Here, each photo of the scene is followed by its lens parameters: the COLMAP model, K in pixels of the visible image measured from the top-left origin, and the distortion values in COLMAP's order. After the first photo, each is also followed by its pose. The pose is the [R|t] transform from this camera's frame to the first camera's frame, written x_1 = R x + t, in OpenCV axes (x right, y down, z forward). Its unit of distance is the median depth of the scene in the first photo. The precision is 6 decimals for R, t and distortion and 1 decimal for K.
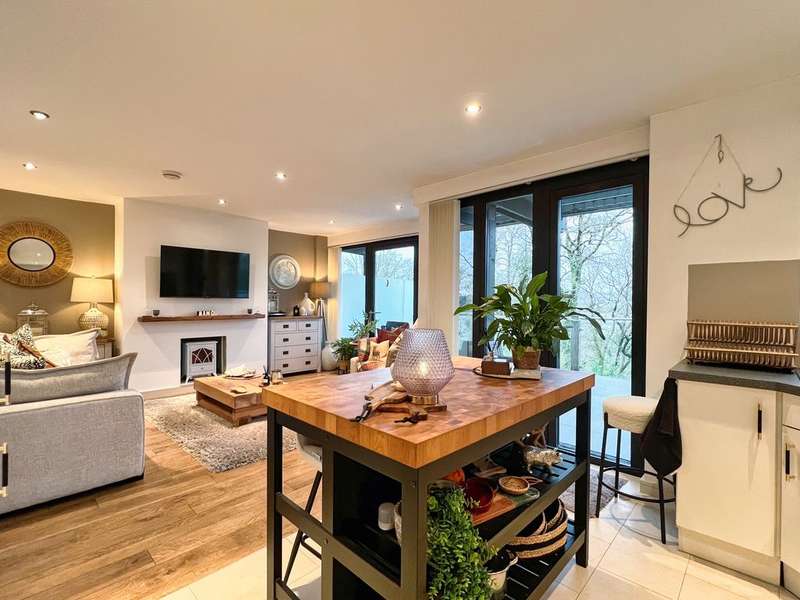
lens RADIAL K [[379.4, 0, 400.8], [0, 379.4, 300.7], [0, 0, 1]] dist [-0.006770, 0.001942]
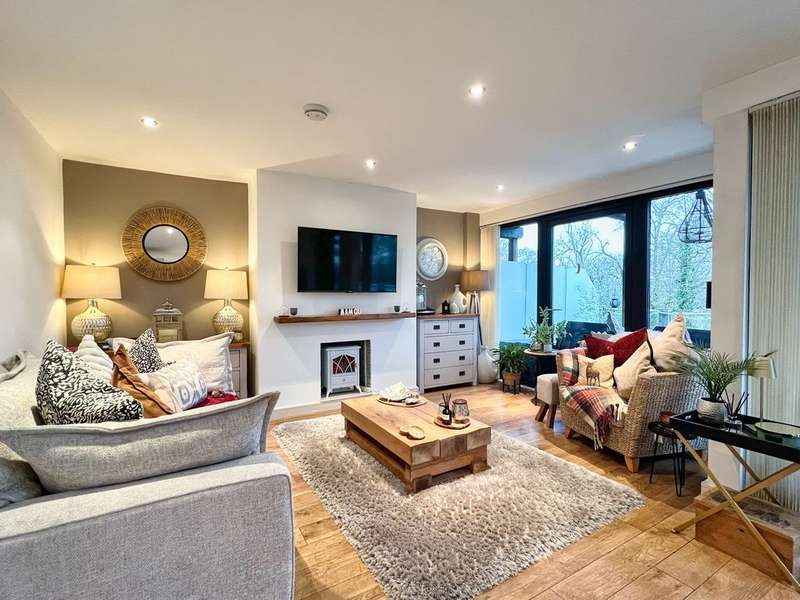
lens RADIAL K [[379.4, 0, 401.9], [0, 379.4, 300.2], [0, 0, 1]] dist [-0.006770, 0.001942]
pose [[0.962856, -0.005147, -0.269967, -0.205254], [0.009752, 0.999829, 0.015716, -0.002484], [0.269840, -0.017765, 0.962741, 0.283711]]
